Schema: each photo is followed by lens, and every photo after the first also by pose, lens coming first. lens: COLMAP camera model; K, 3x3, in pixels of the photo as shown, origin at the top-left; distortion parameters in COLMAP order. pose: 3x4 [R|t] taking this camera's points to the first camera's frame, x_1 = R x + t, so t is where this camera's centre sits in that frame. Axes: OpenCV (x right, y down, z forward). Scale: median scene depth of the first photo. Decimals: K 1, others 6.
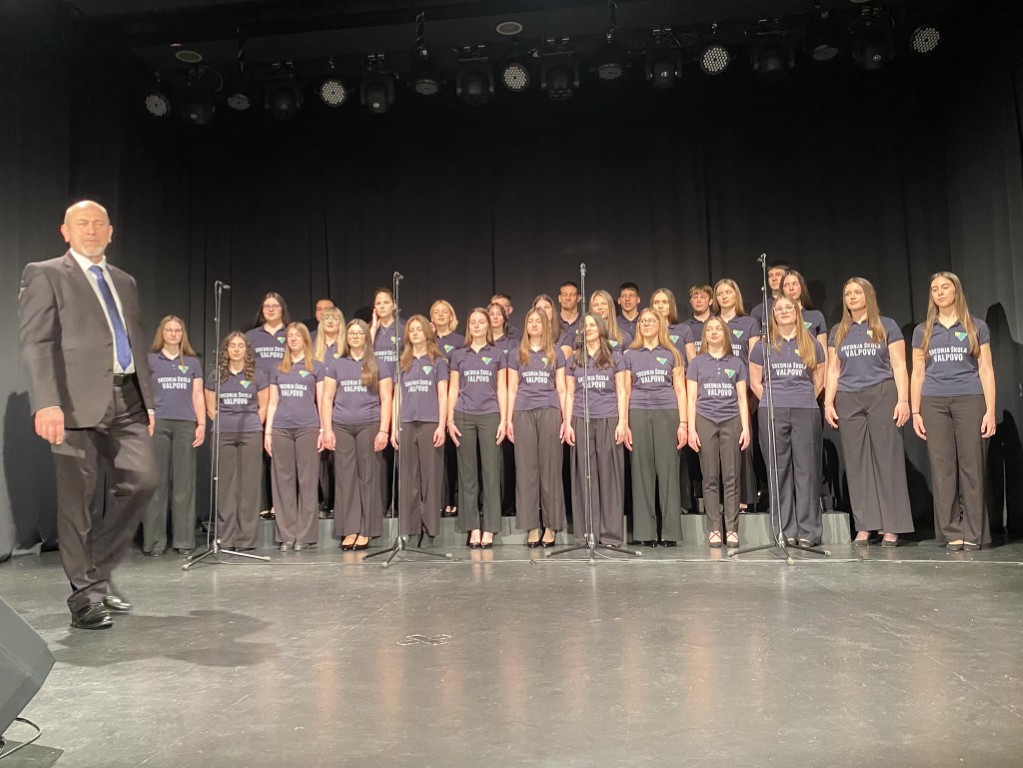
lens RADIAL K [[881.9, 0, 478.4], [0, 881.9, 366.1], [0, 0, 1]] dist [0.016679, -0.009800]
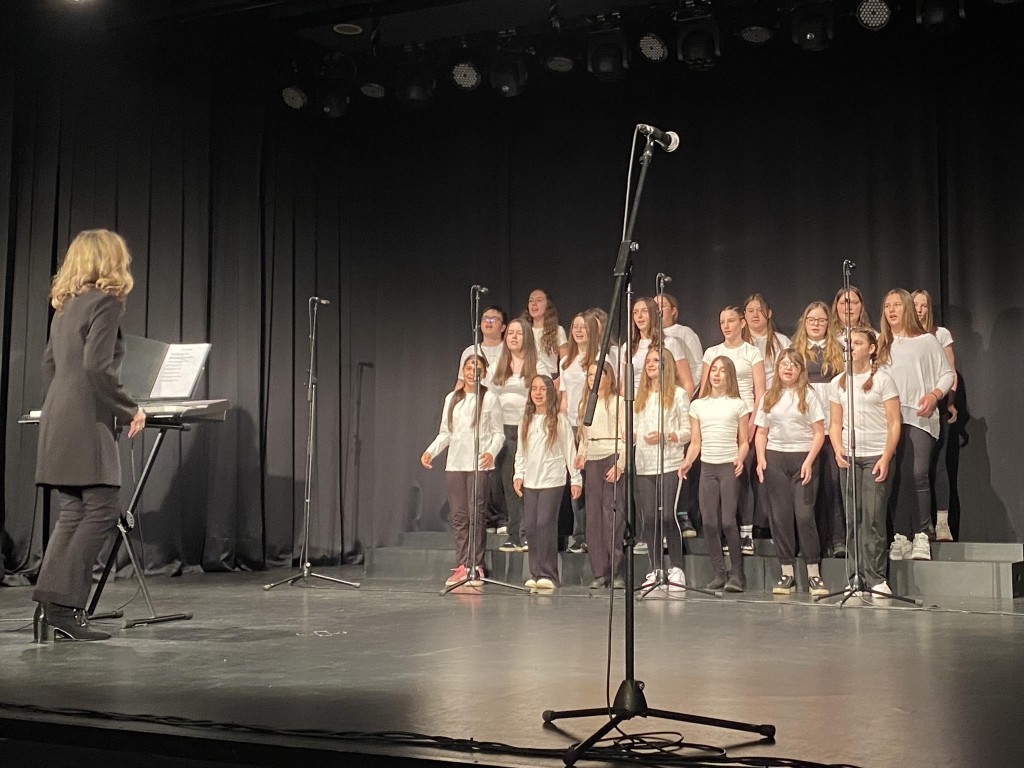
lens RADIAL K [[1342.7, 0, 619.1], [0, 1342.7, 377.5], [0, 0, 1]] dist [0.192998, -0.569851]
pose [[0.959289, -0.000971, -0.282424, 0.398634], [0.005446, 0.999872, 0.015061, -0.025845], [0.282373, -0.015986, 0.959171, -0.295738]]
